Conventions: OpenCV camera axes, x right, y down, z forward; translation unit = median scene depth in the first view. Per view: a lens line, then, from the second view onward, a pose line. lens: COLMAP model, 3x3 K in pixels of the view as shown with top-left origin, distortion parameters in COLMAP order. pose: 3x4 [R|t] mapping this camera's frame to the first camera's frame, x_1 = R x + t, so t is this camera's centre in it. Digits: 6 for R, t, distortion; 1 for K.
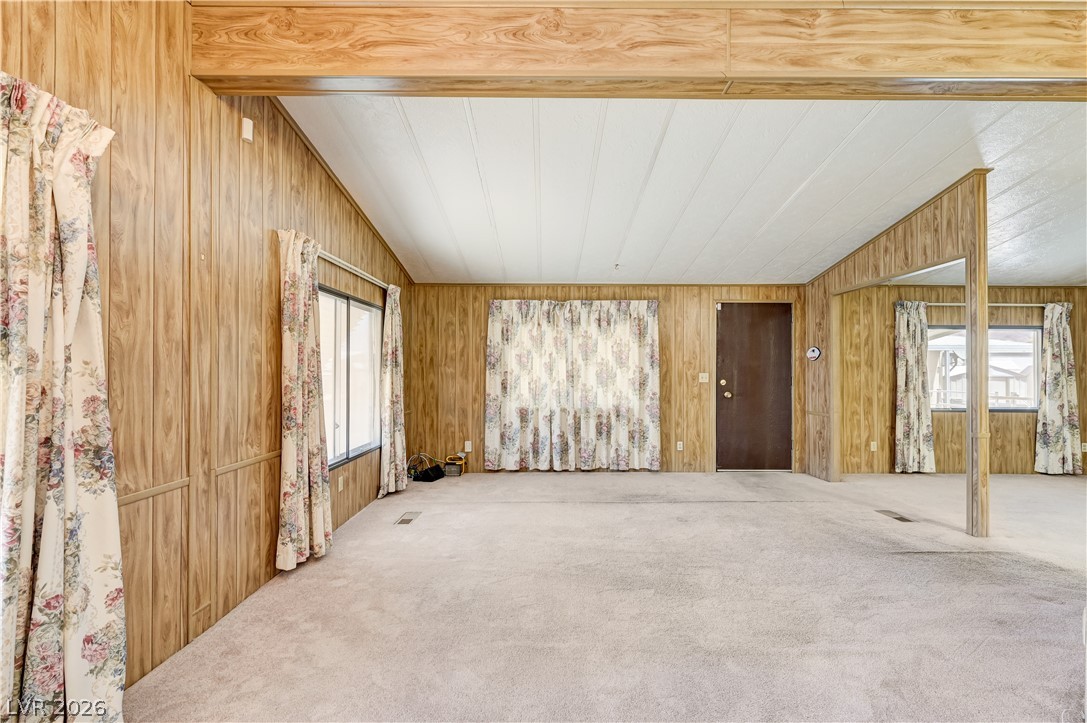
lens RADIAL K [[495.3, 0, 540.6], [0, 495.3, 372.1], [0, 0, 1]] dist [0.002321, -0.000202]
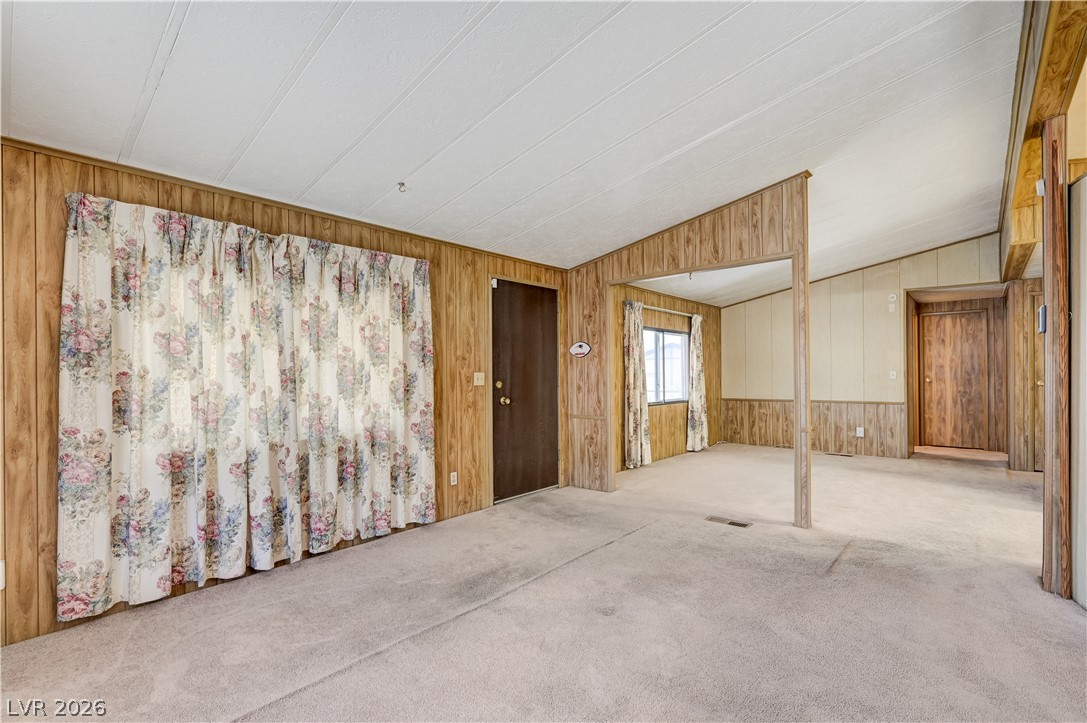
lens RADIAL K [[495.3, 0, 540.6], [0, 495.3, 372.1], [0, 0, 1]] dist [0.002321, -0.000202]
pose [[0.653201, -0.007582, 0.757146, -0.161075], [0.007657, 0.999965, 0.003407, -0.000292], [-0.757146, 0.003572, 0.653236, 0.460725]]
